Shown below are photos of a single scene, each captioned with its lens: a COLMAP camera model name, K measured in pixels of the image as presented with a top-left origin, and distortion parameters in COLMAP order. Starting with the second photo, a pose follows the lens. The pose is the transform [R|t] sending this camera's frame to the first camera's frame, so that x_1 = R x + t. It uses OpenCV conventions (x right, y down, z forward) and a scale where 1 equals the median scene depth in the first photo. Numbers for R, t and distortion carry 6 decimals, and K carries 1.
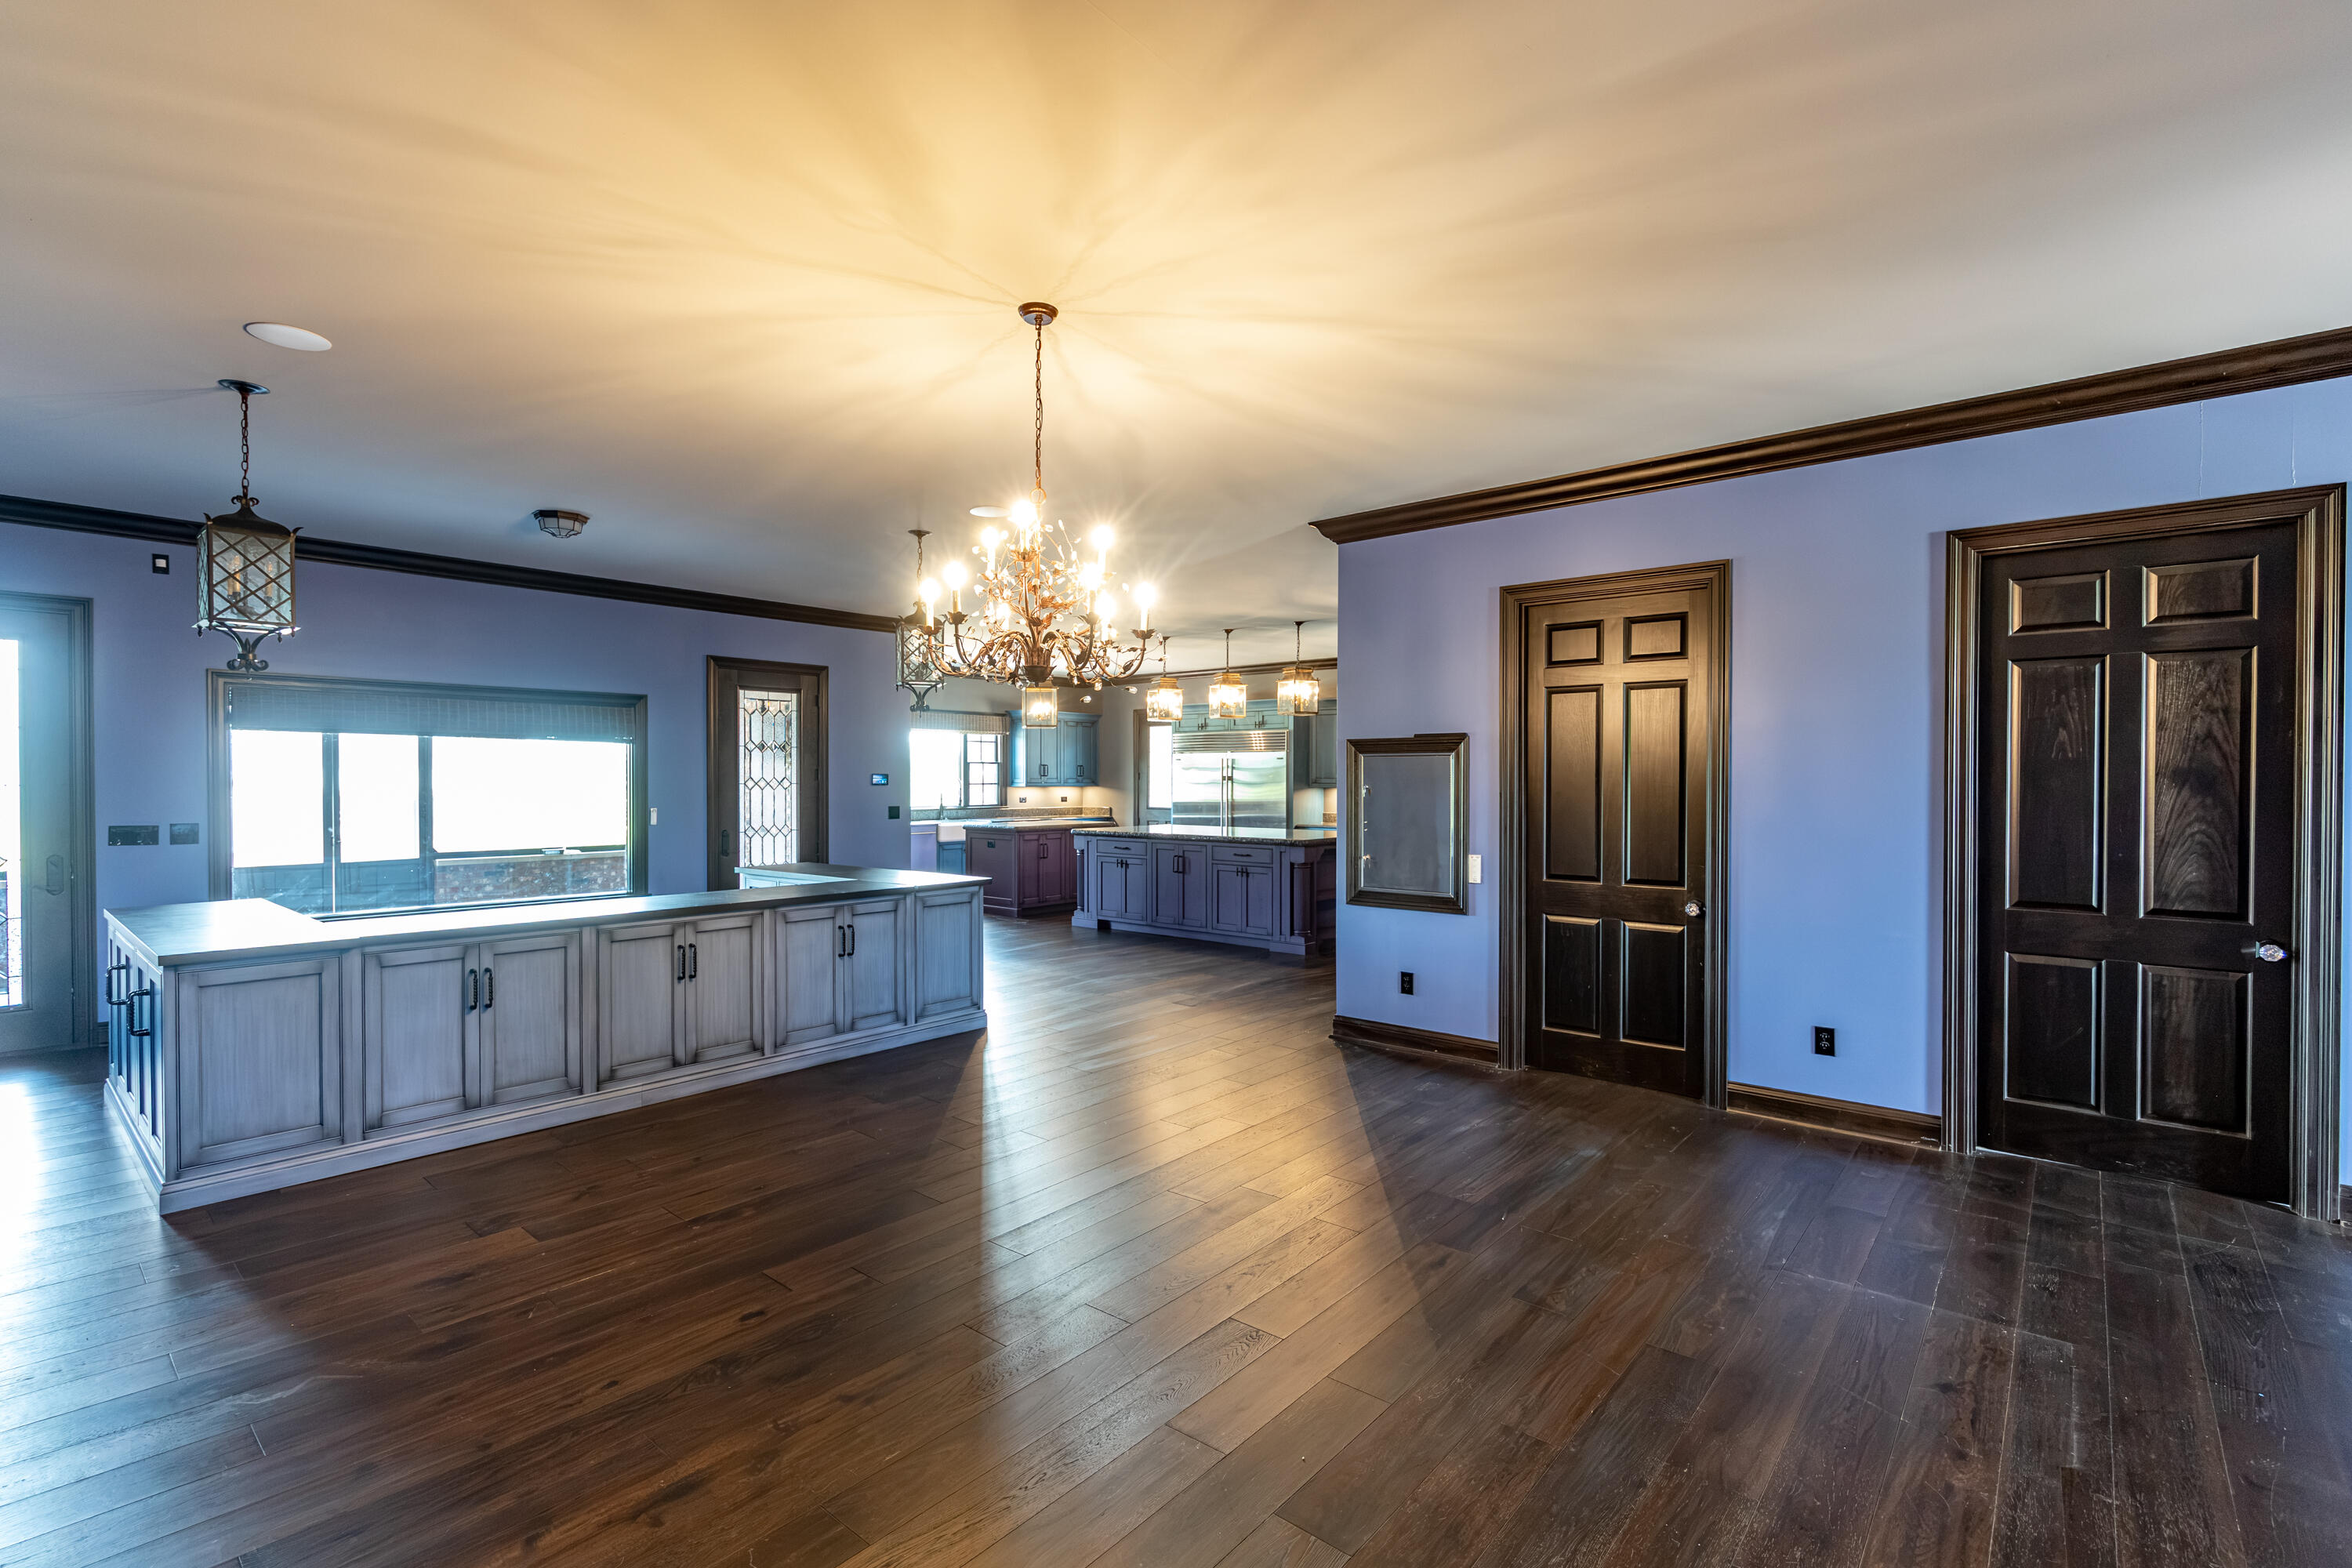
lens RADIAL K [[1055.9, 0, 1176.0], [0, 1055.9, 784.0], [0, 0, 1]] dist [-0.000076, -0.000003]
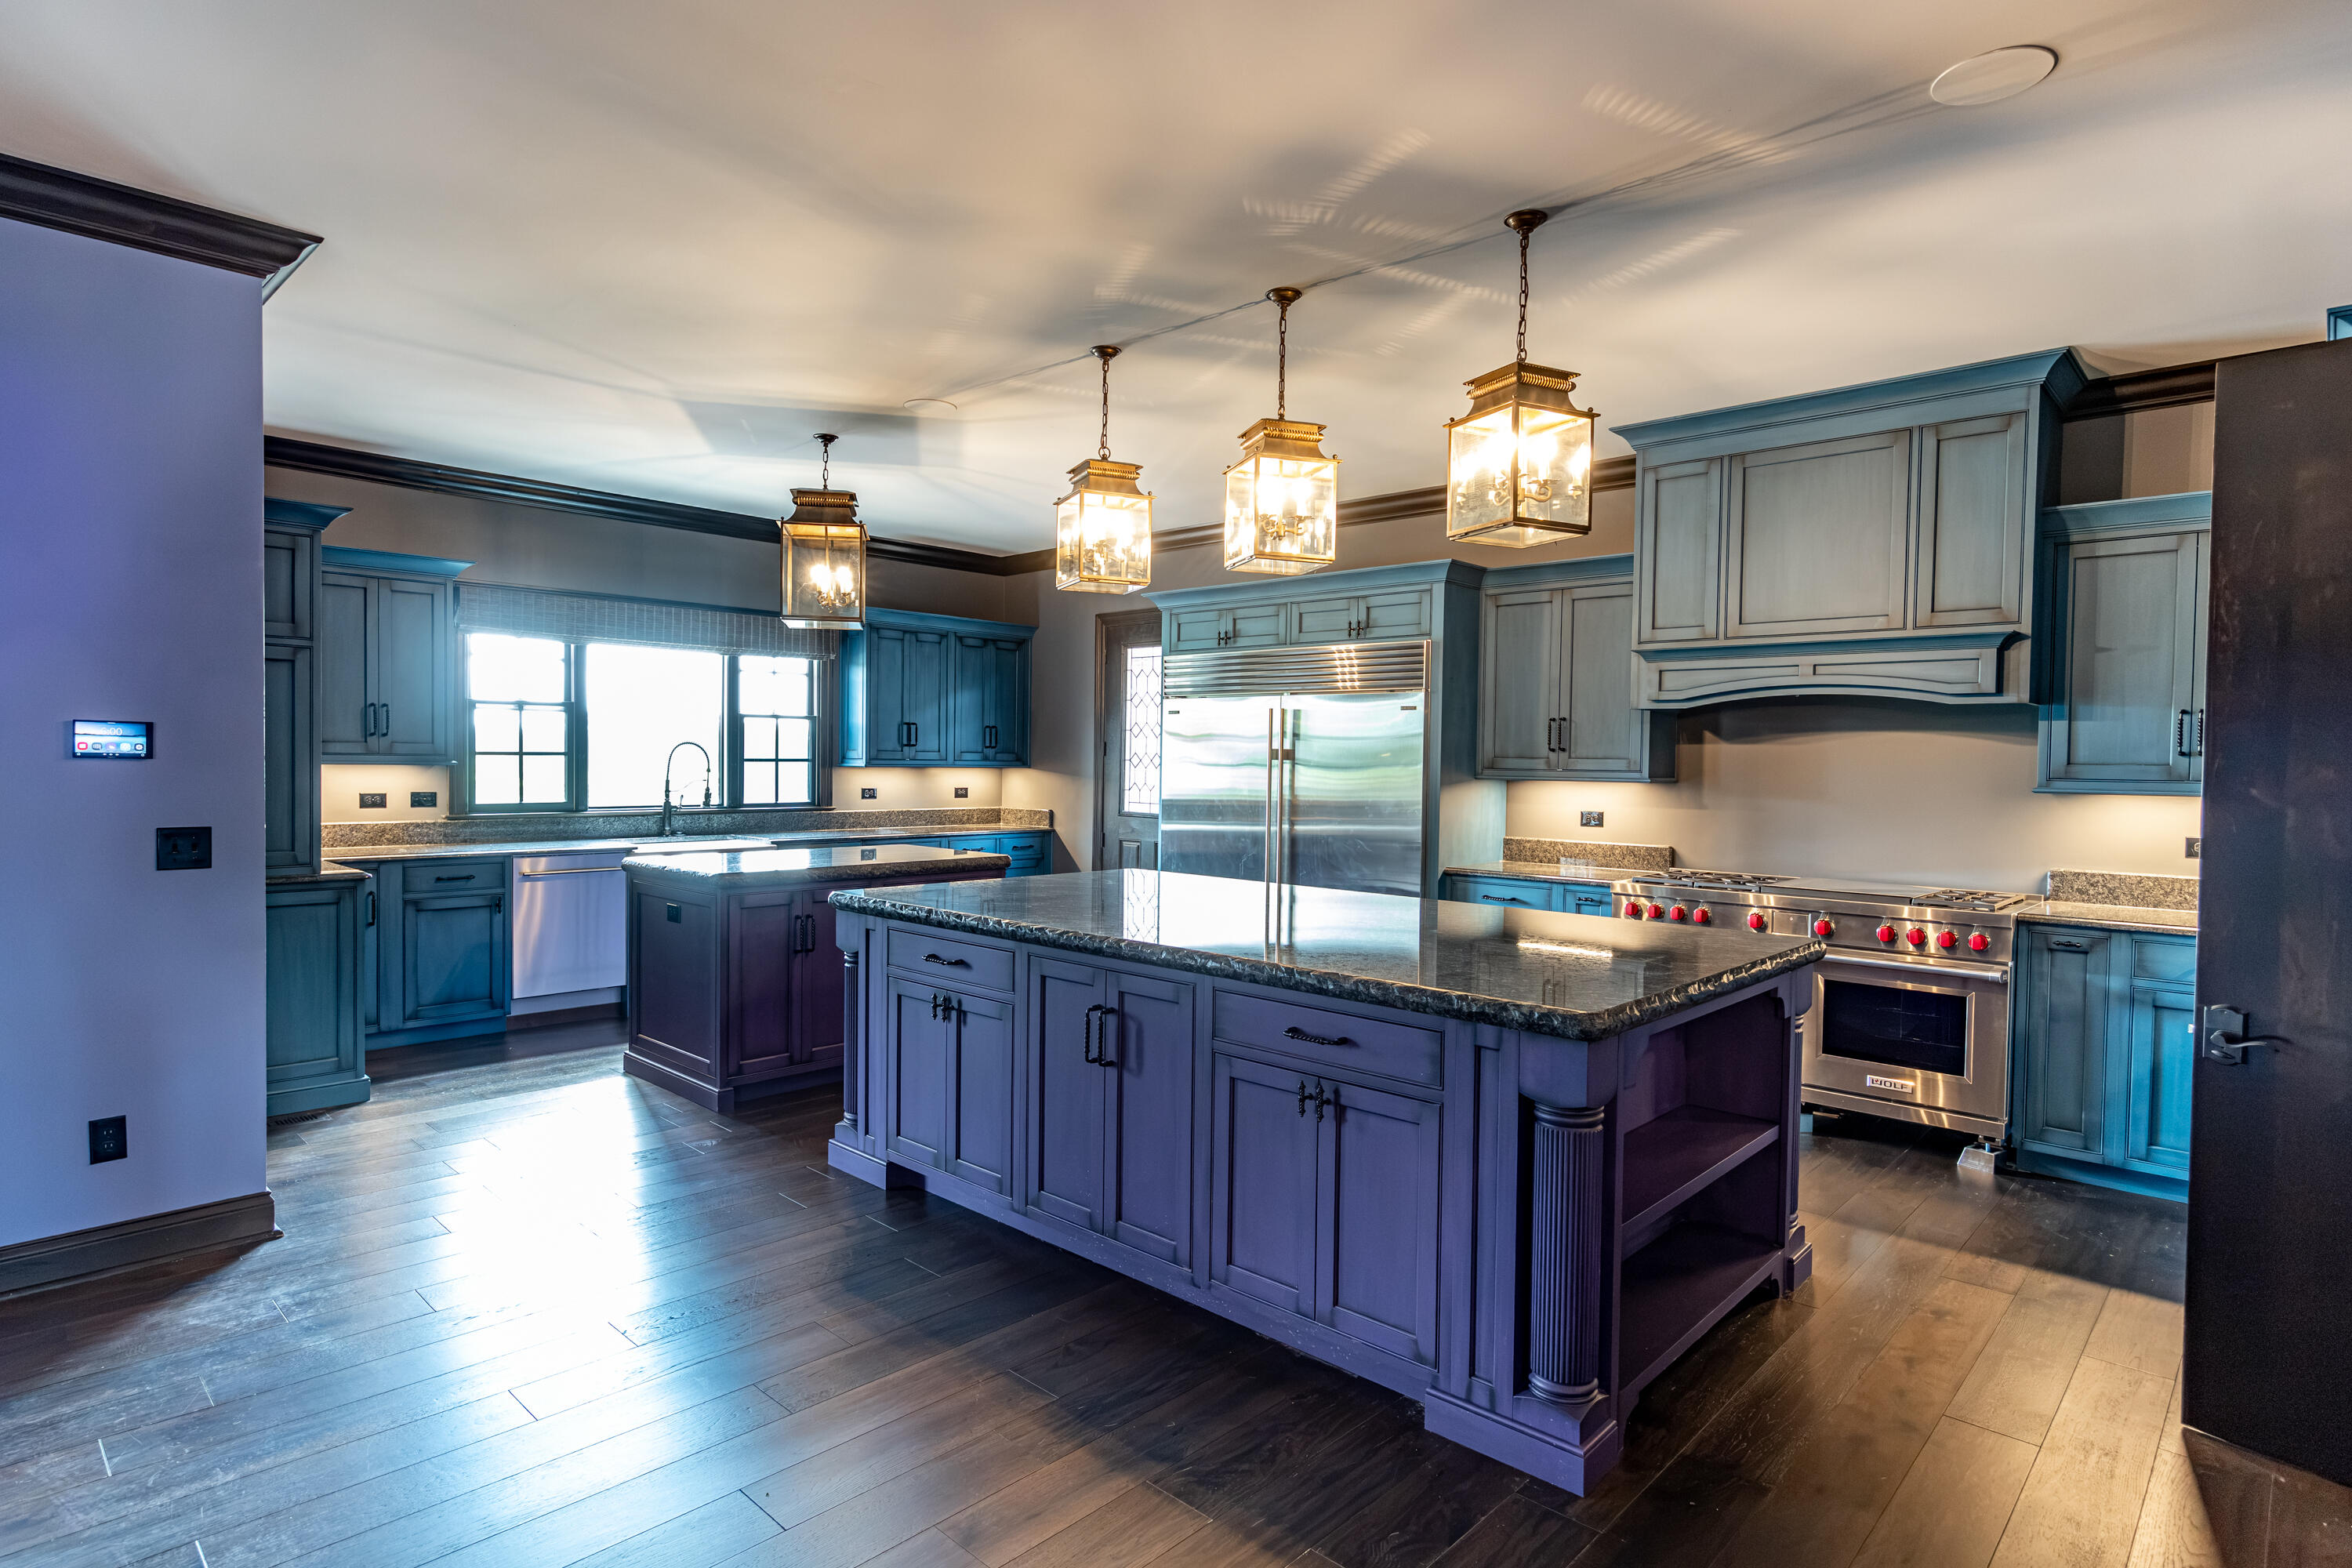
lens RADIAL K [[1236.6, 0, 1176.0], [0, 1236.6, 784.0], [0, 0, 1]] dist [0.000403, -0.000007]
pose [[0.998891, 0.015404, -0.044484, 0.025558], [-0.014701, 0.999762, 0.016090, -0.000859], [0.044721, -0.015418, 0.998881, 0.449013]]
